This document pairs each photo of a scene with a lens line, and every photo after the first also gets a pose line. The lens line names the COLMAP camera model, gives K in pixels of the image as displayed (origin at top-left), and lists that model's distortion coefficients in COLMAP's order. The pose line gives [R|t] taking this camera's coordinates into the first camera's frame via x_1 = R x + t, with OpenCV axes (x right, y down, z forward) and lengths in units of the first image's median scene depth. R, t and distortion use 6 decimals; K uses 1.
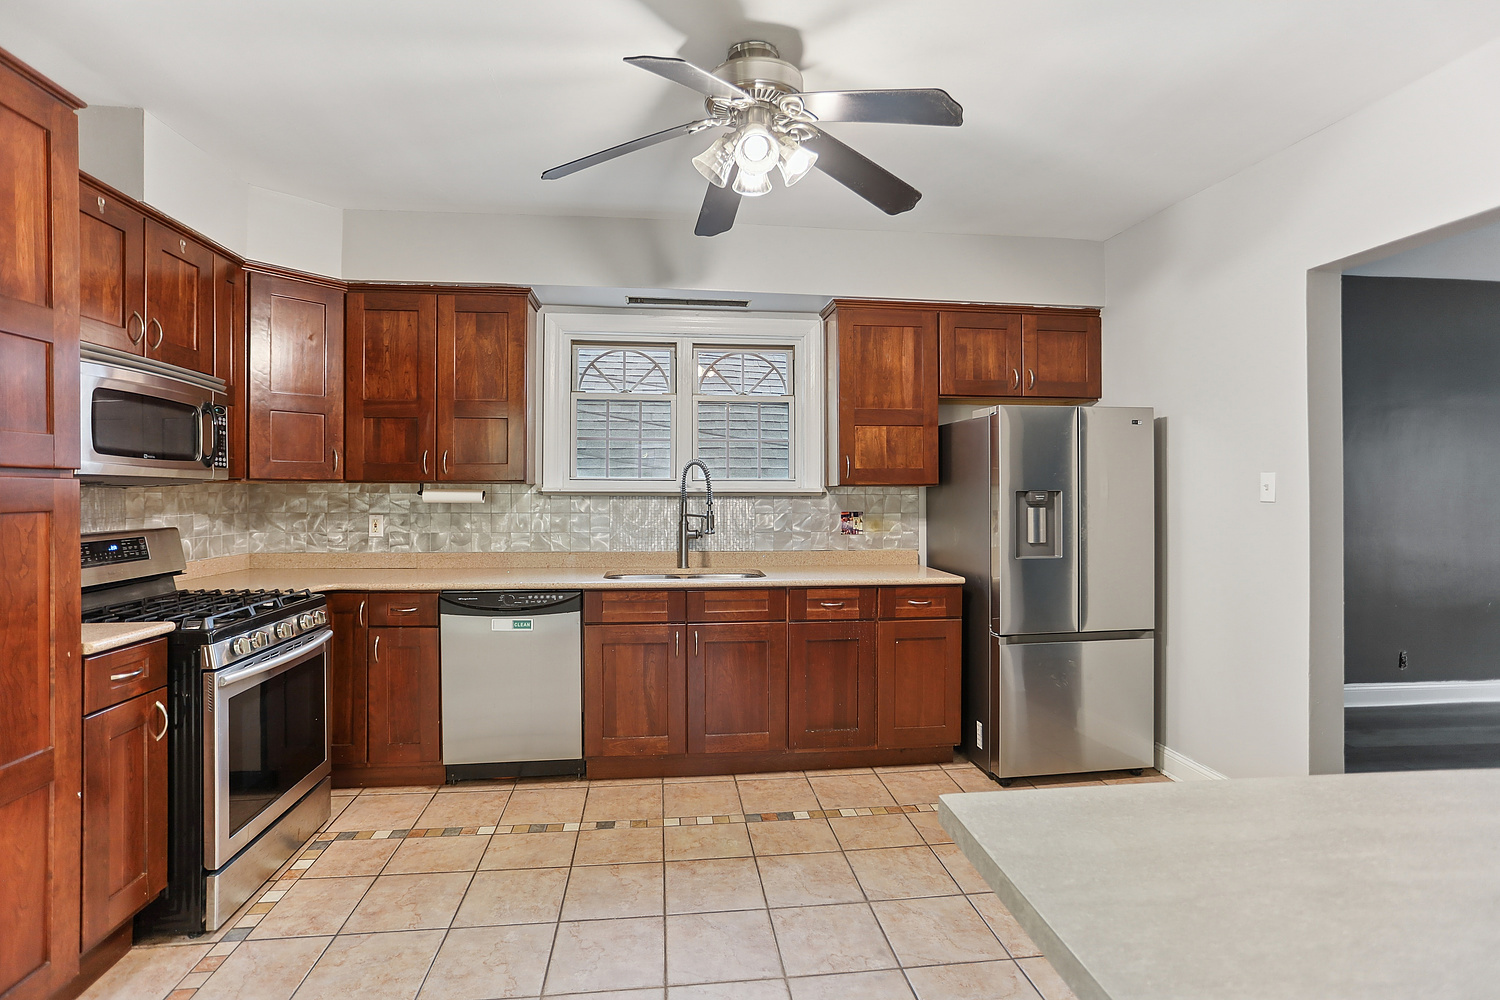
lens RADIAL K [[733.9, 0, 740.2], [0, 733.9, 484.3], [0, 0, 1]] dist [-0.041384, 0.029761]
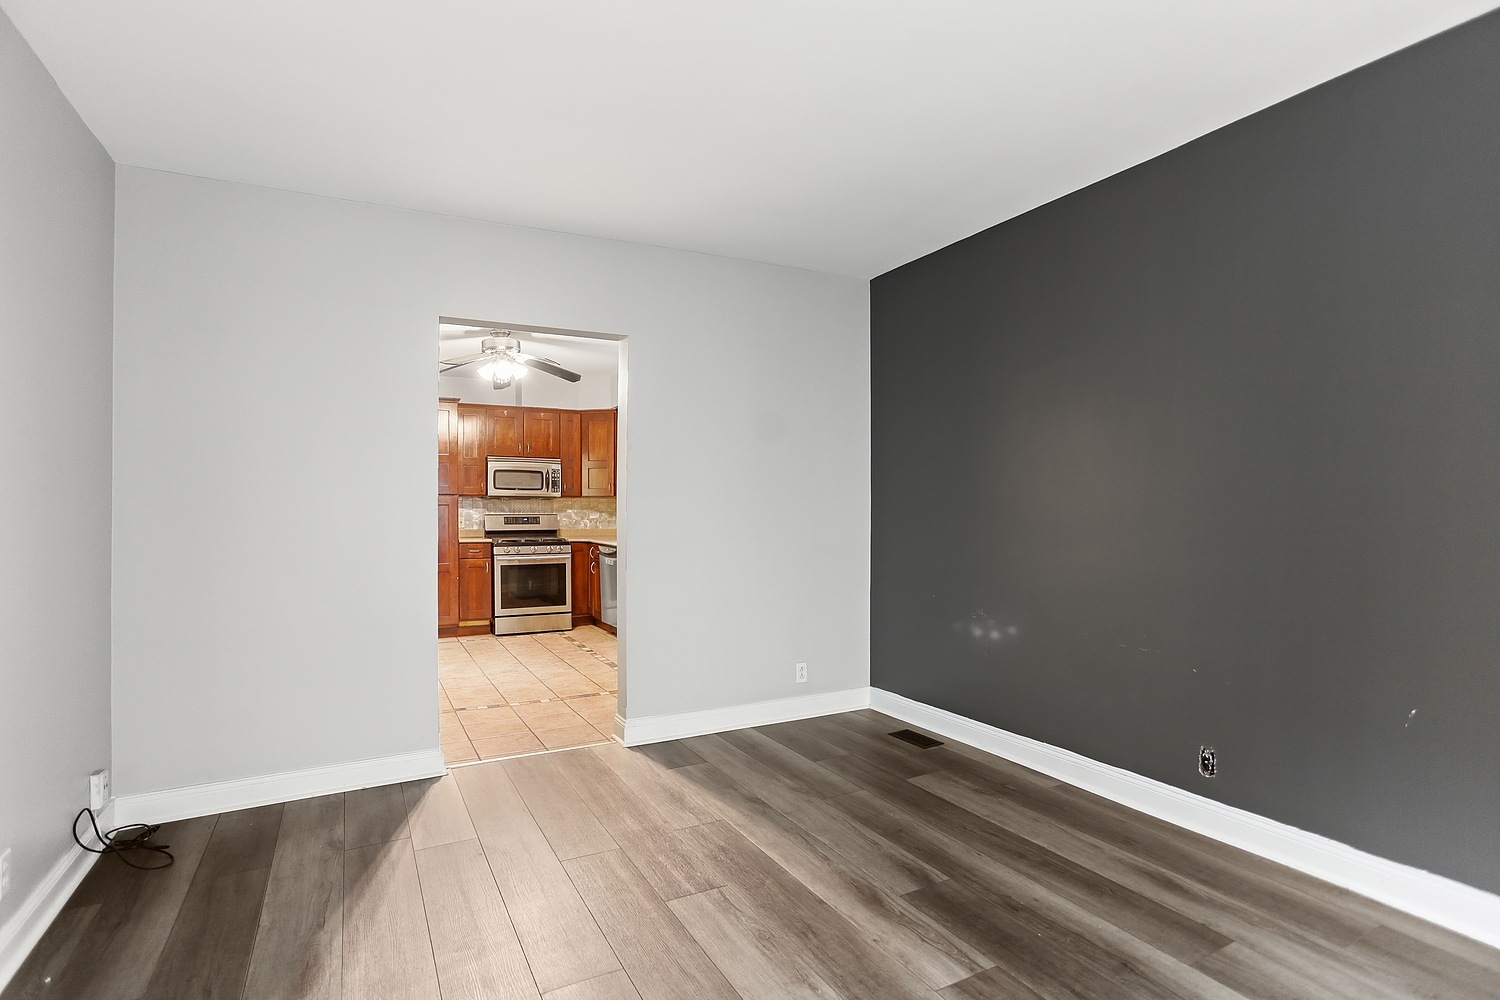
lens RADIAL K [[751.8, 0, 756.5], [0, 751.8, 501.5], [0, 0, 1]] dist [-0.052697, 0.039581]
pose [[0.365753, -0.008481, -0.930673, 1.870124], [0.005381, 0.999961, -0.006998, 0.029663], [0.930696, -0.002448, 0.365784, 0.563545]]
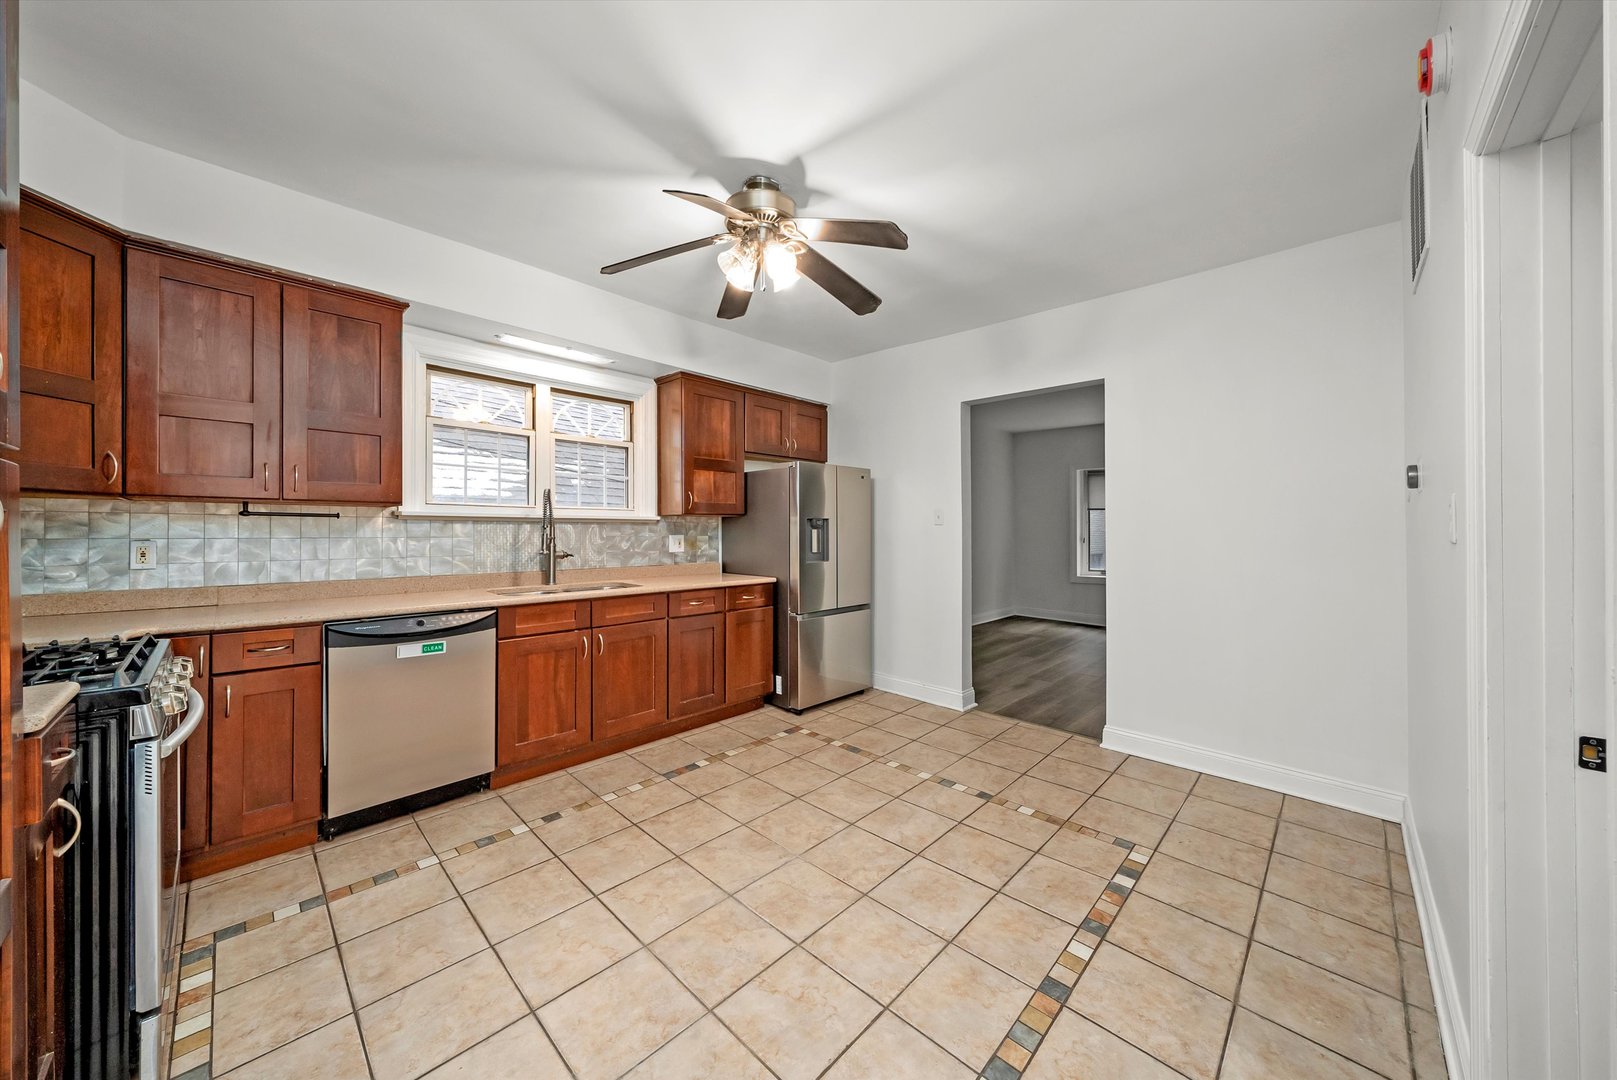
lens RADIAL K [[565.0, 0, 808.1], [0, 565.0, 526.4], [0, 0, 1]] dist [-0.000759, -0.000148]
pose [[0.771333, 0.003578, 0.636421, -0.379184], [-0.003996, 0.999992, -0.000779, 0.026595], [-0.636419, -0.001943, 0.771341, 0.089129]]
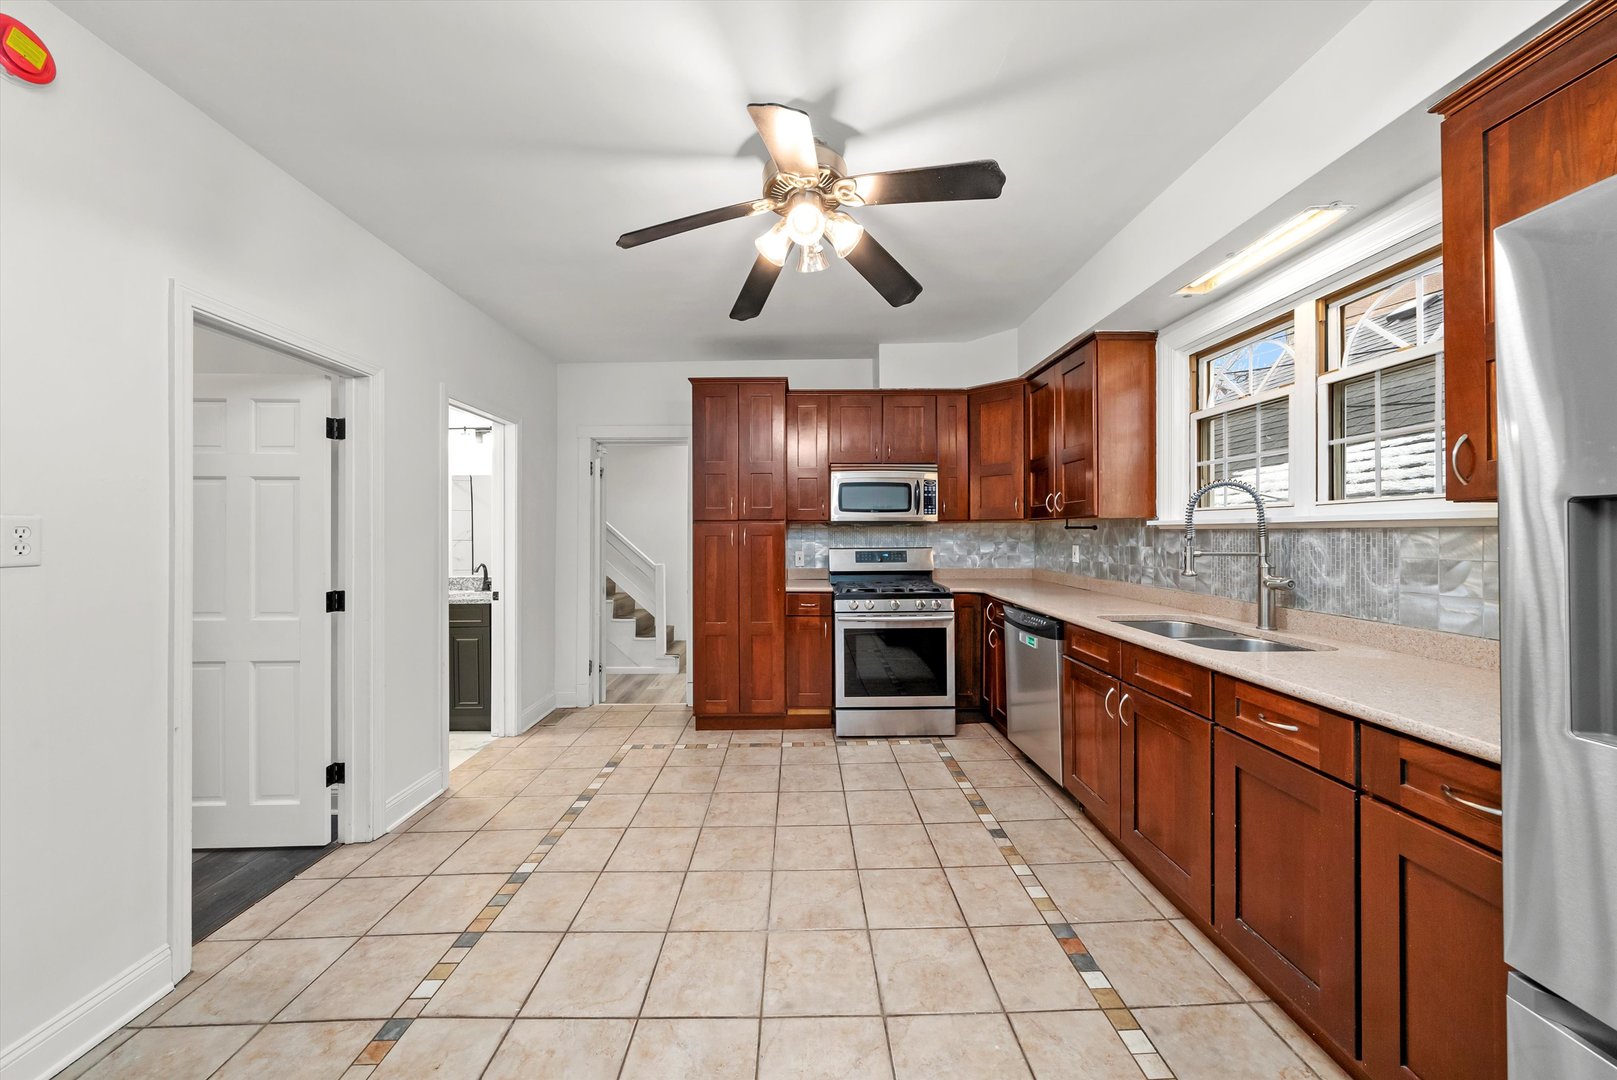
lens RADIAL K [[564.7, 0, 808.5], [0, 564.7, 540.0], [0, 0, 1]] dist [-0.002090, 0.001443]
pose [[-0.104952, 0.009838, -0.994429, 0.592963], [0.009863, 0.999912, 0.008851, 0.019893], [0.994428, -0.008879, -0.105040, 0.715009]]
